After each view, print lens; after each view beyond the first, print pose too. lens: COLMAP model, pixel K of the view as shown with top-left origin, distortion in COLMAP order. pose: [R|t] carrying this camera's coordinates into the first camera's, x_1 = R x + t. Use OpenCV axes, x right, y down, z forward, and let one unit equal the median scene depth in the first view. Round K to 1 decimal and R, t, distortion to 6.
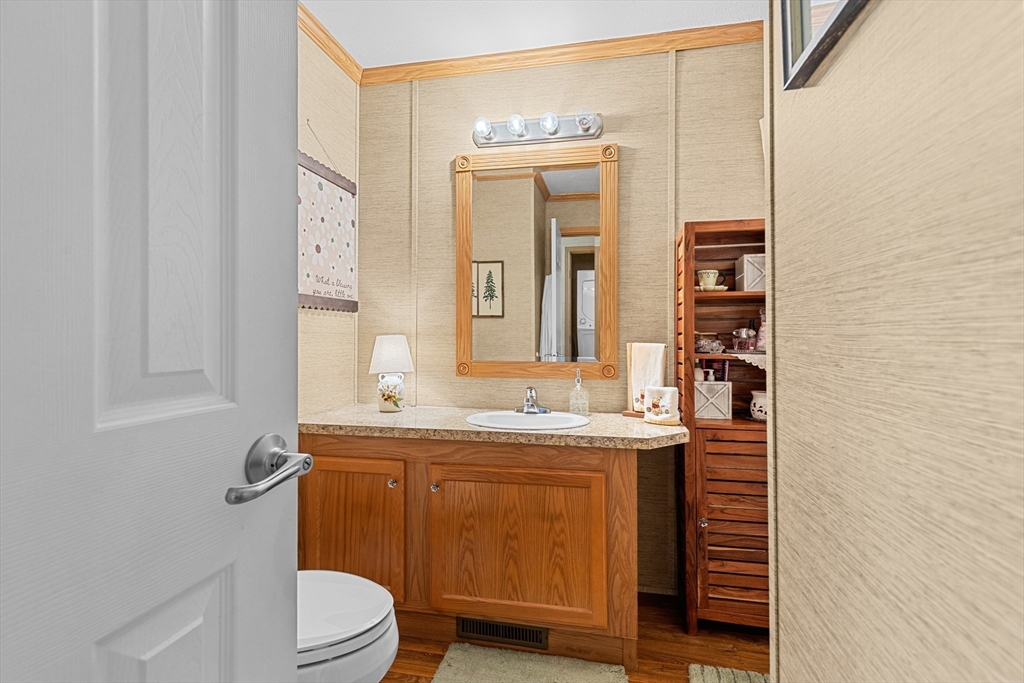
lens RADIAL K [[460.7, 0, 517.6], [0, 460.7, 345.8], [0, 0, 1]] dist [0.005828, 0.000227]
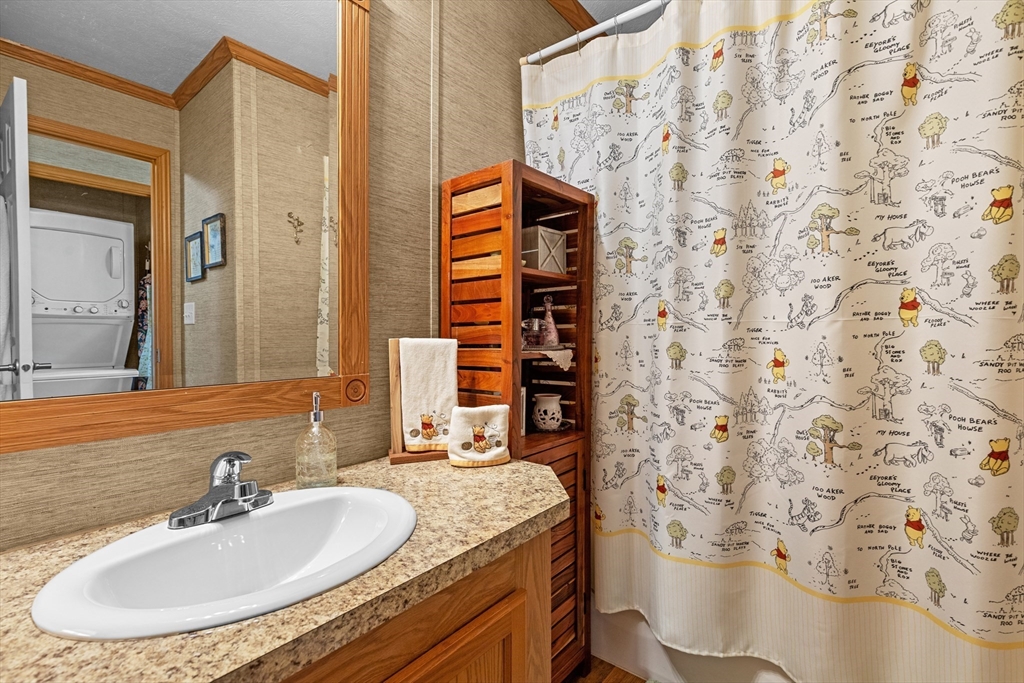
lens RADIAL K [[460.7, 0, 517.6], [0, 460.7, 345.8], [0, 0, 1]] dist [0.005828, 0.000227]
pose [[0.473769, -0.026282, 0.880257, -0.203696], [0.016176, 0.999646, 0.021141, -0.007044], [-0.880500, 0.004223, 0.474027, 0.590787]]
